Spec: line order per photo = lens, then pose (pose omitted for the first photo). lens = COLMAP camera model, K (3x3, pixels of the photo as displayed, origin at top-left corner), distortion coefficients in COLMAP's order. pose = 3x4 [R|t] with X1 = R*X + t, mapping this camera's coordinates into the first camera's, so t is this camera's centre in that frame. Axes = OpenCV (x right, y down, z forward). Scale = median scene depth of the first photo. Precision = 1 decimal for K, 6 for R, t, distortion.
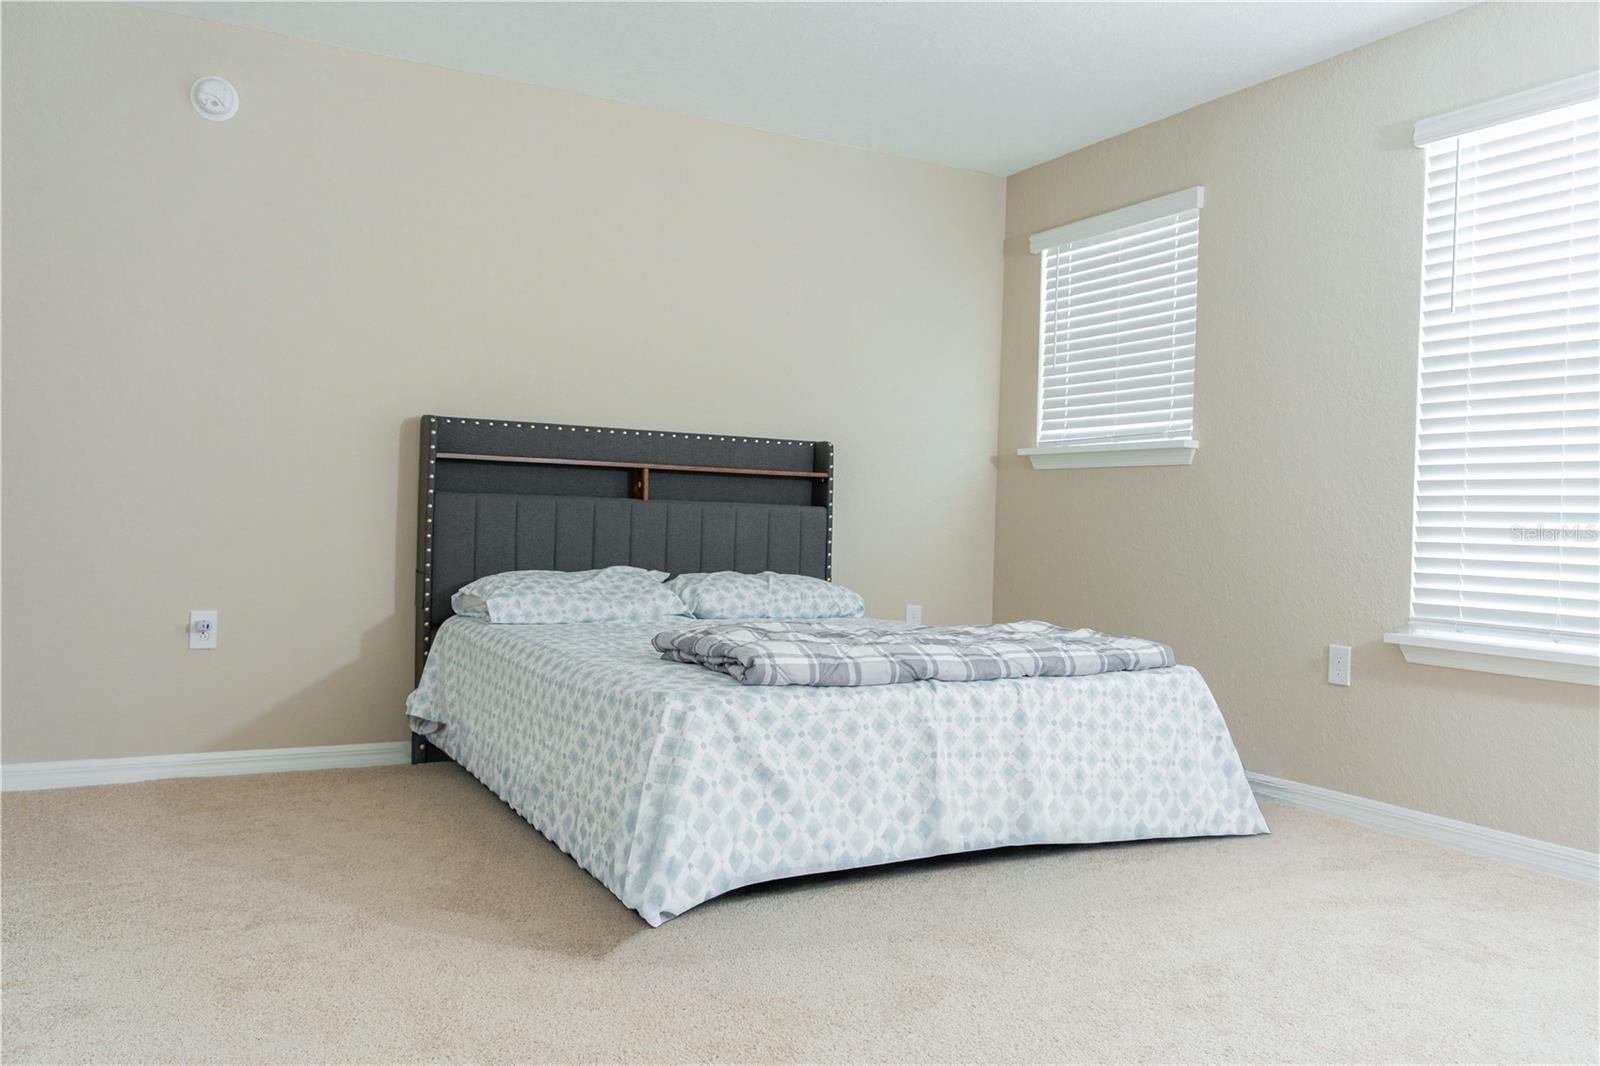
lens RADIAL K [[1276.9, 0, 811.7], [0, 1276.9, 533.2], [0, 0, 1]] dist [-0.005374, 0.007882]
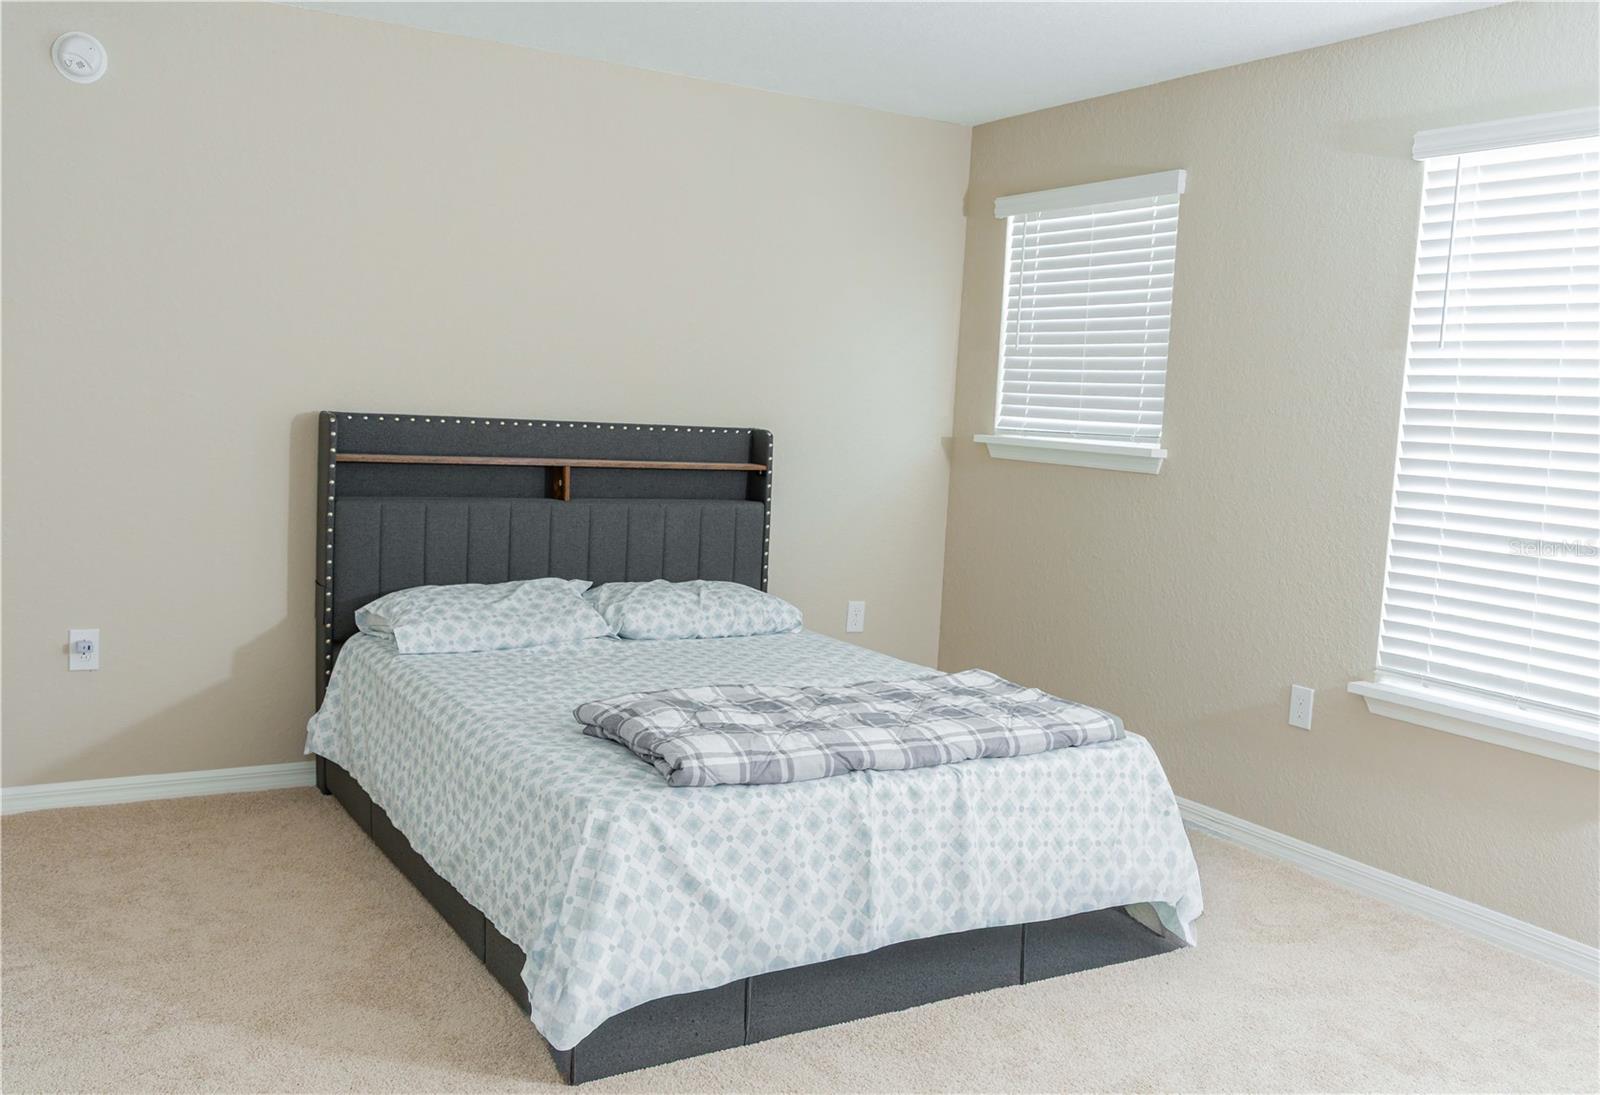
lens RADIAL K [[1418.6, 0, 791.1], [0, 1418.6, 550.0], [0, 0, 1]] dist [-0.001966, -0.001061]
pose [[0.999390, 0.017939, 0.029971, 0.001409], [-0.020836, 0.994836, 0.099338, -0.114859], [-0.028034, -0.099902, 0.994602, -0.026568]]
